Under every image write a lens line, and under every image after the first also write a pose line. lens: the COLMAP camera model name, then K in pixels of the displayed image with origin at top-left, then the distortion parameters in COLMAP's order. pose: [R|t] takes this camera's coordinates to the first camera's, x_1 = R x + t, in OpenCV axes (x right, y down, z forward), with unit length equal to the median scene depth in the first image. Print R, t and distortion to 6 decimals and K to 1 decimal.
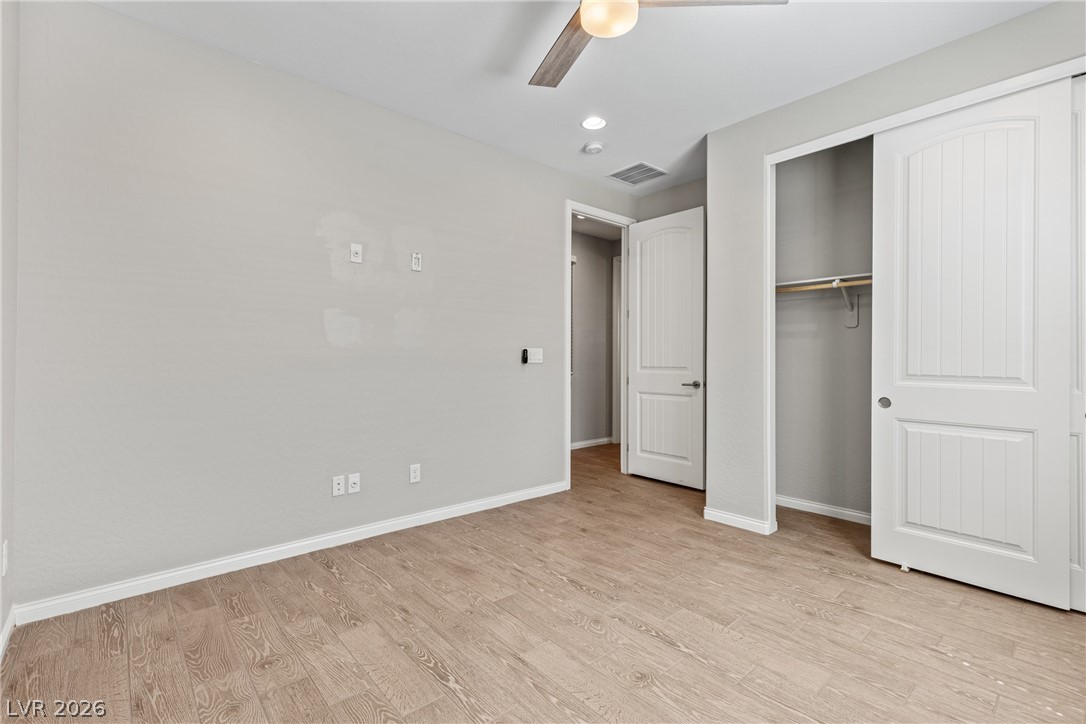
lens RADIAL K [[488.8, 0, 554.8], [0, 488.8, 347.8], [0, 0, 1]] dist [0.014406, -0.002908]
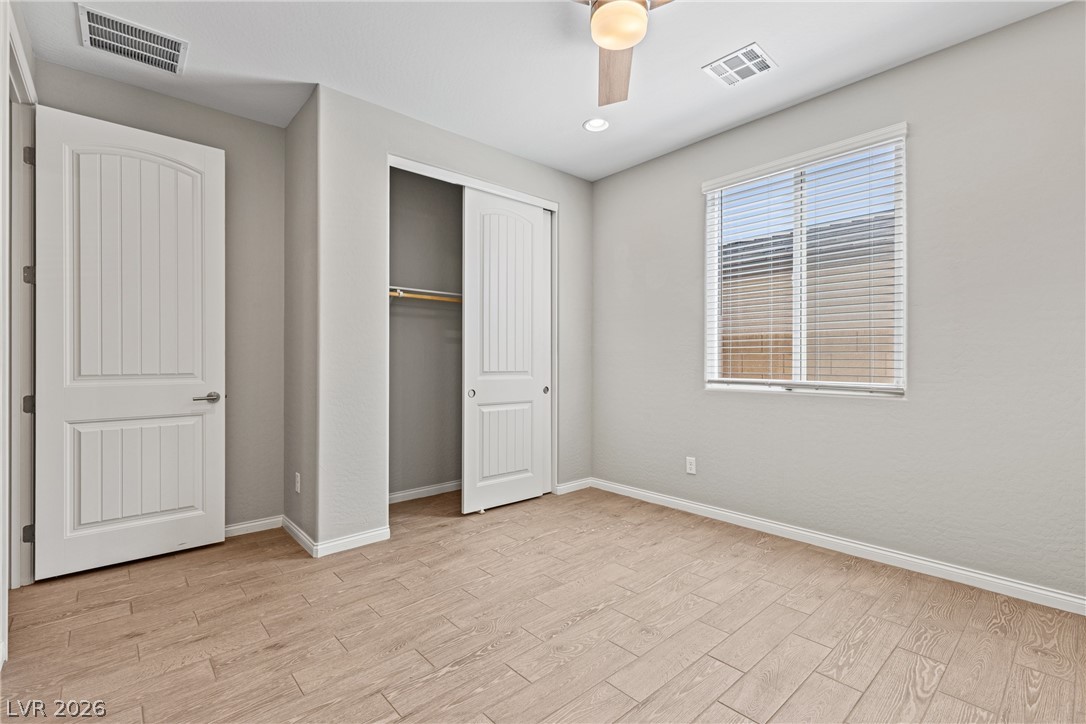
lens RADIAL K [[488.8, 0, 538.3], [0, 488.8, 354.5], [0, 0, 1]] dist [0.014406, -0.002908]
pose [[0.011644, 0.010283, 0.999879, -0.668218], [-0.021017, 0.999729, -0.010037, 0.016649], [-0.999711, -0.020898, 0.011857, 0.832440]]
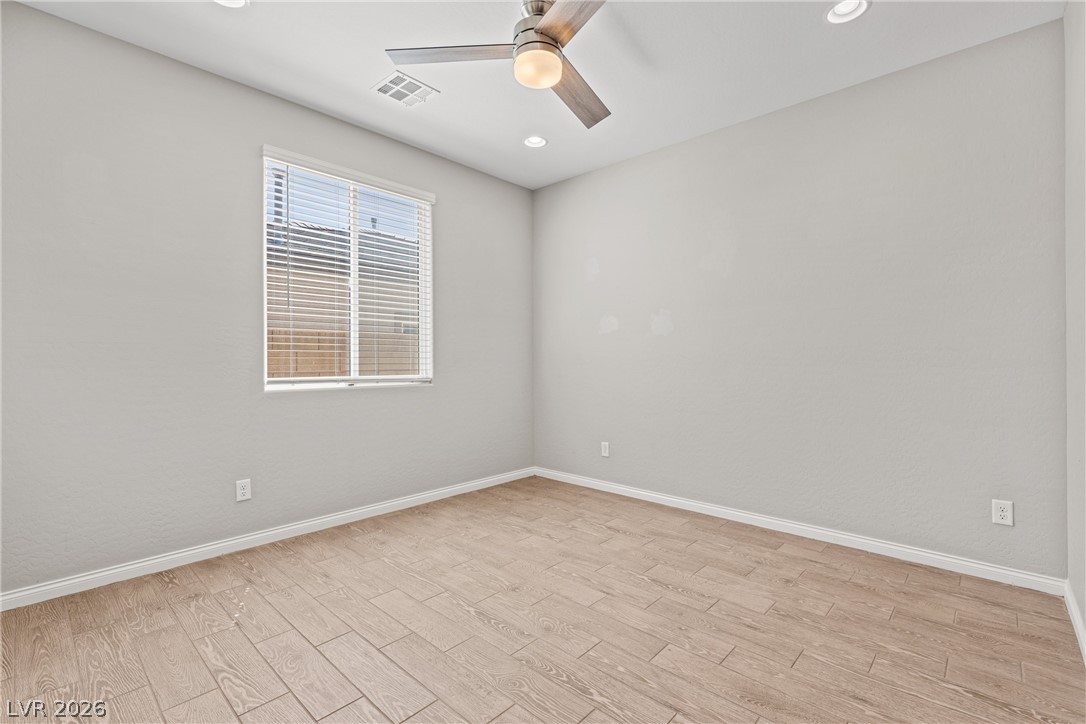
lens RADIAL K [[488.8, 0, 557.1], [0, 488.8, 357.2], [0, 0, 1]] dist [0.014406, -0.002908]
pose [[-0.994462, -0.003650, -0.105032, 0.136314], [-0.001014, 0.999683, -0.025142, 0.036248], [0.105091, -0.024896, -0.994151, 1.583019]]
